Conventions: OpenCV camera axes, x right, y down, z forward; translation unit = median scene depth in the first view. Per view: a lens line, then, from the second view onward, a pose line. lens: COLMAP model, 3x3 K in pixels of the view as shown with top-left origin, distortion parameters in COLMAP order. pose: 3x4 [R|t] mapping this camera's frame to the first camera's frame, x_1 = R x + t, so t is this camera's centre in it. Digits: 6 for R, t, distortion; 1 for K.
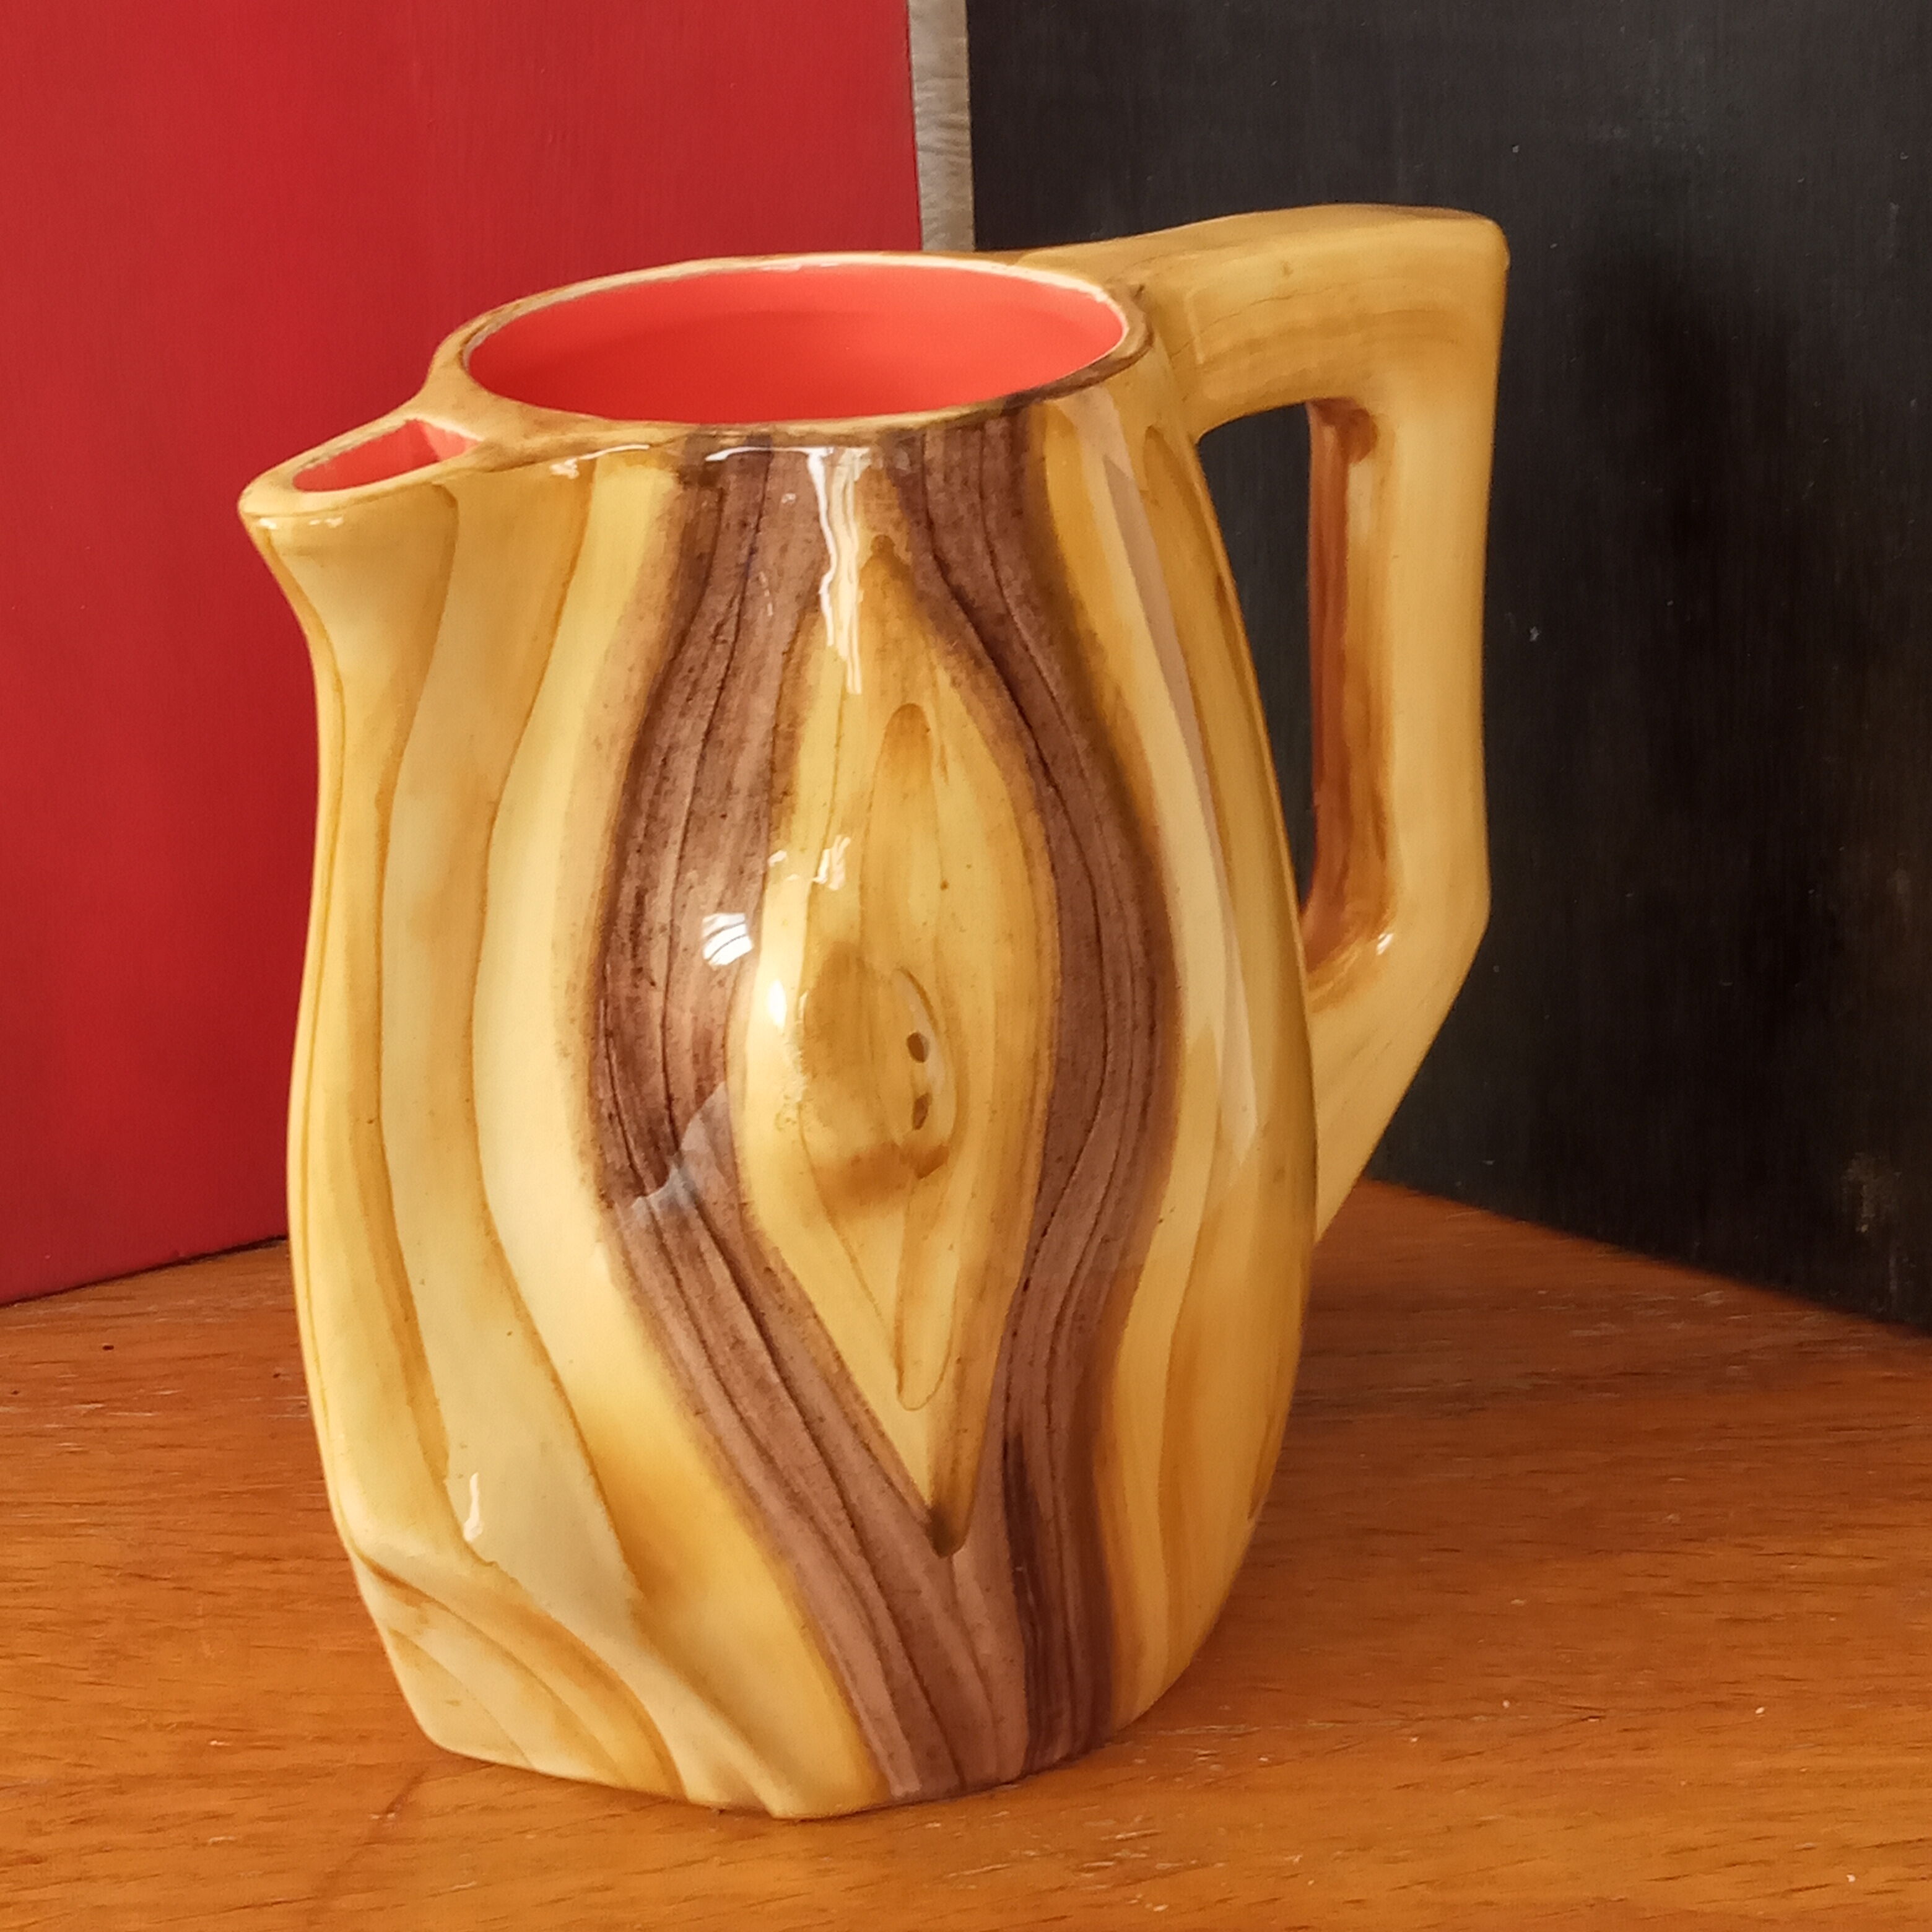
lens RADIAL K [[3654.8, 0, 966.0], [0, 3654.8, 966.0], [0, 0, 1]] dist [0.001056, -0.051780]
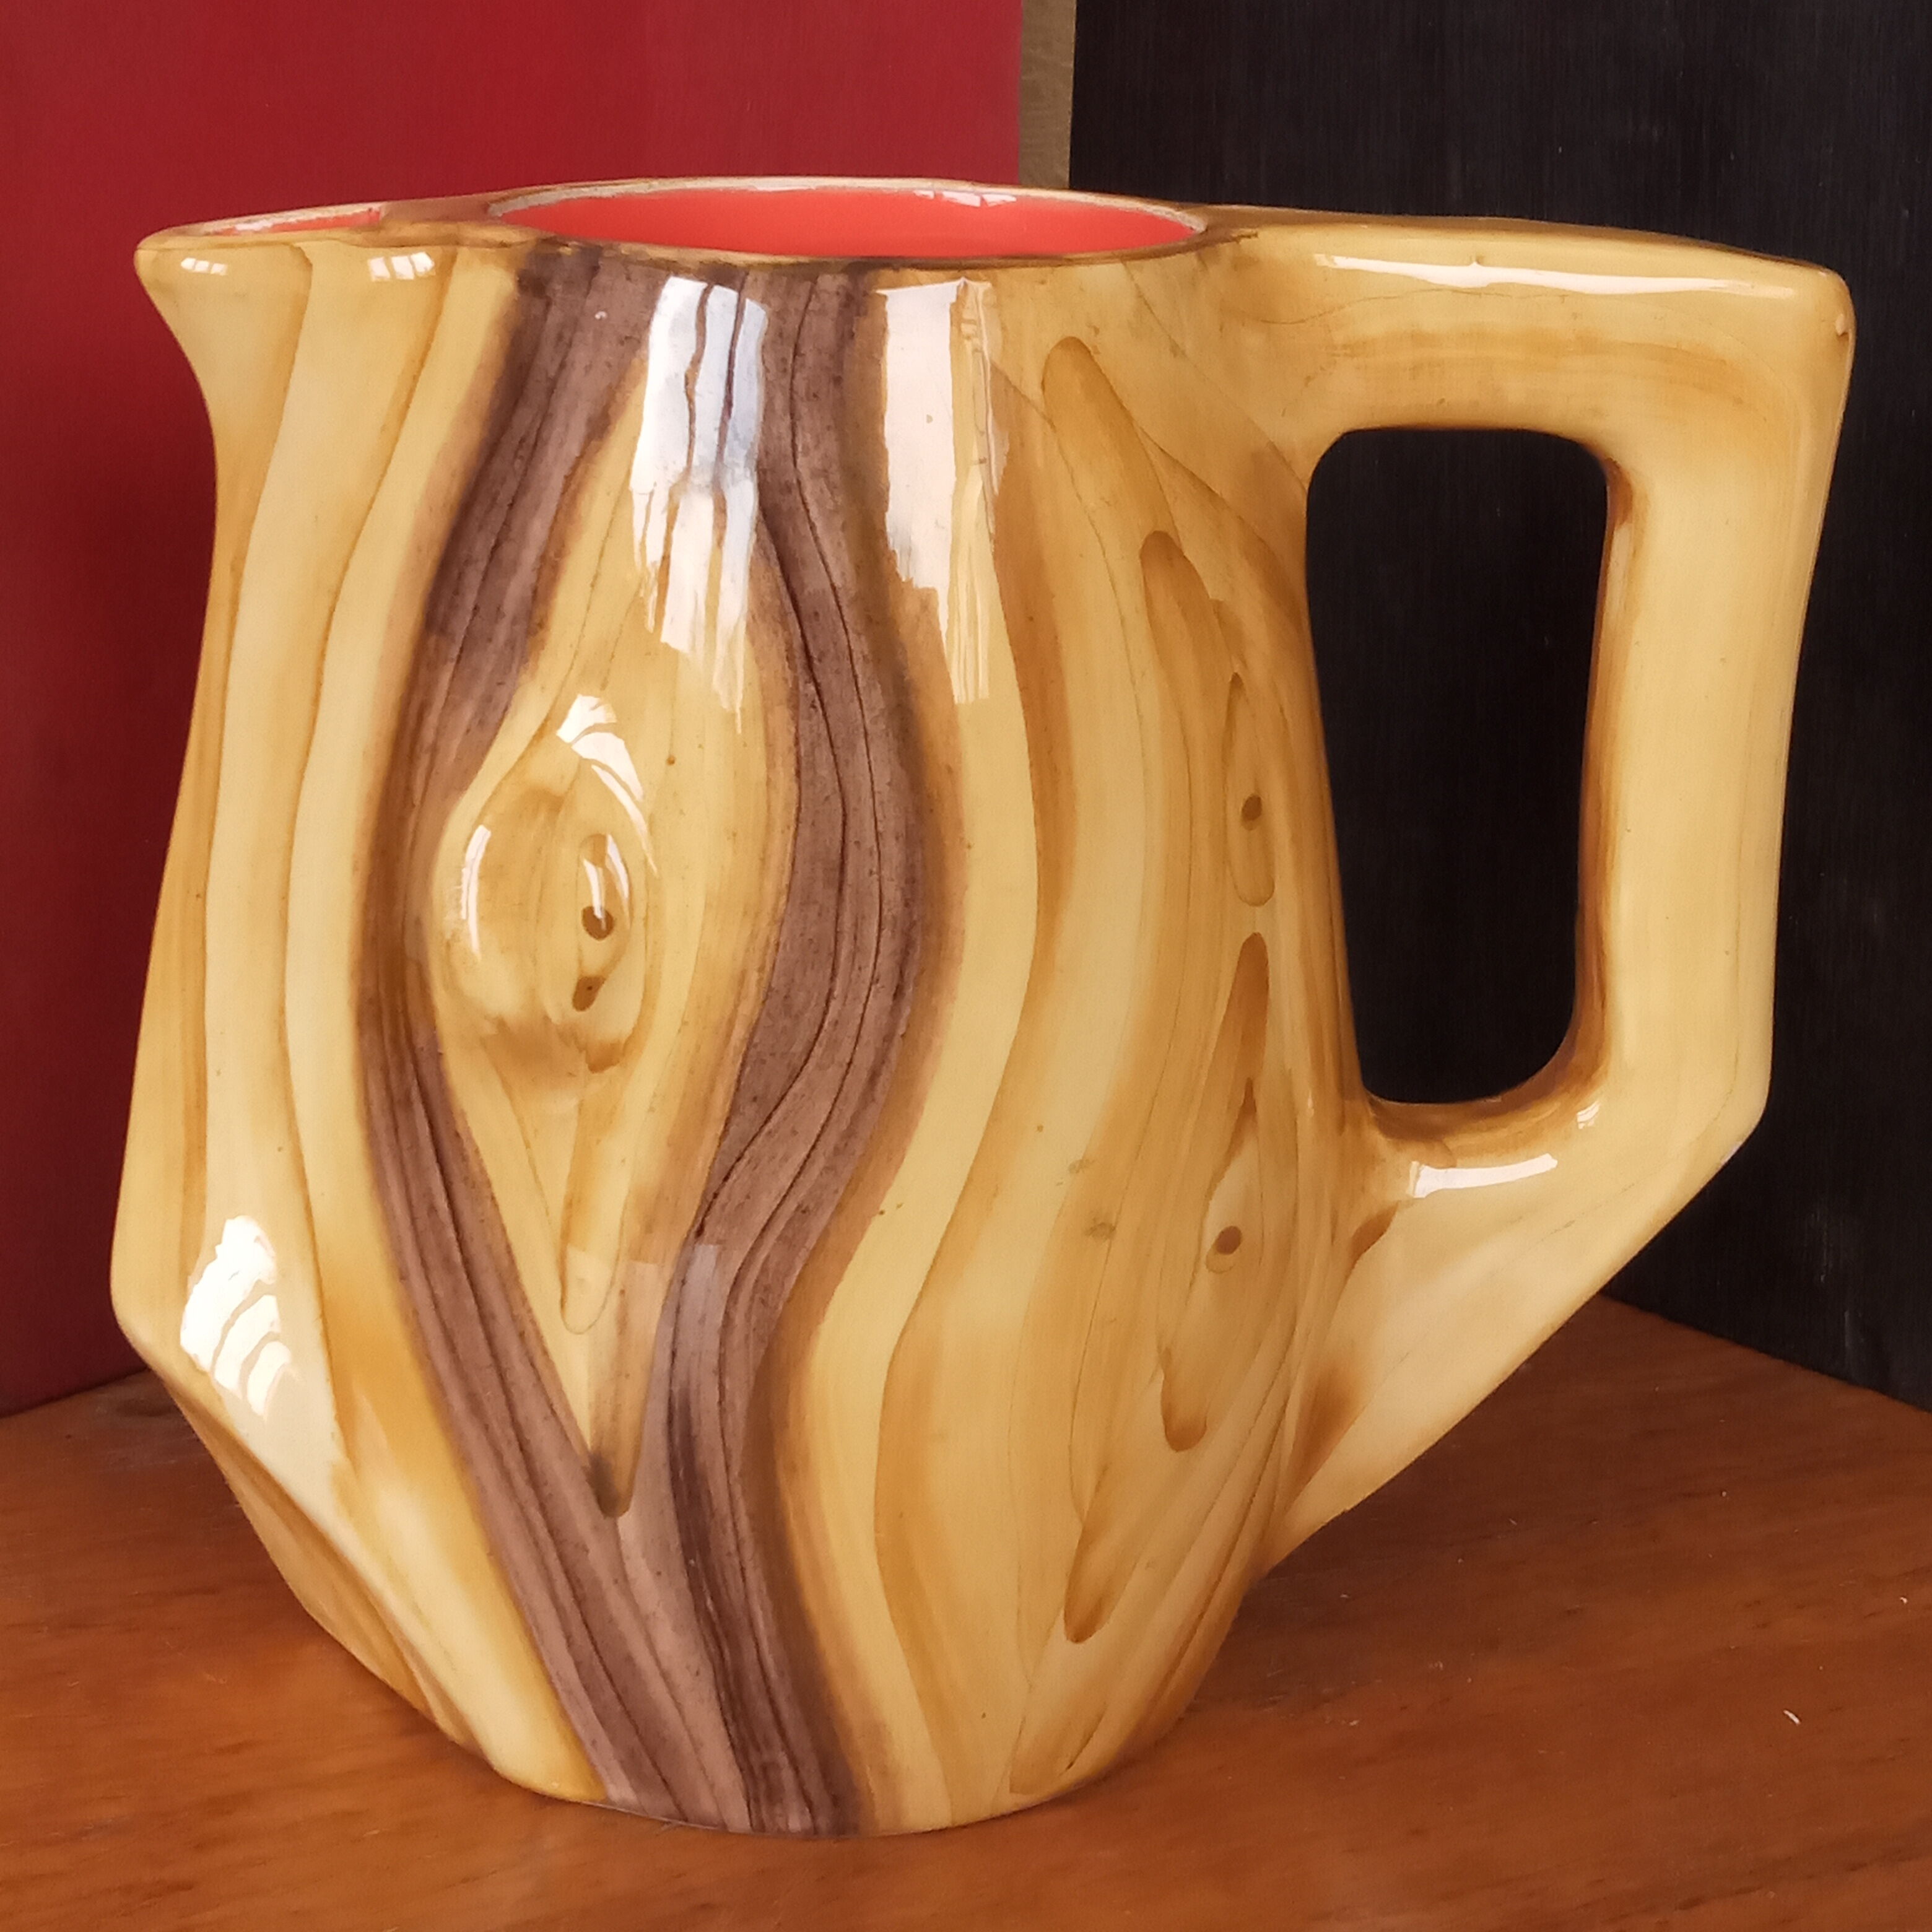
lens RADIAL K [[3654.8, 0, 966.0], [0, 3654.8, 966.0], [0, 0, 1]] dist [0.001056, -0.051780]
pose [[0.843885, 0.222910, -0.488026, 0.501971], [-0.271215, 0.962065, -0.029547, 0.033780], [0.462926, 0.157294, 0.872329, 0.235275]]
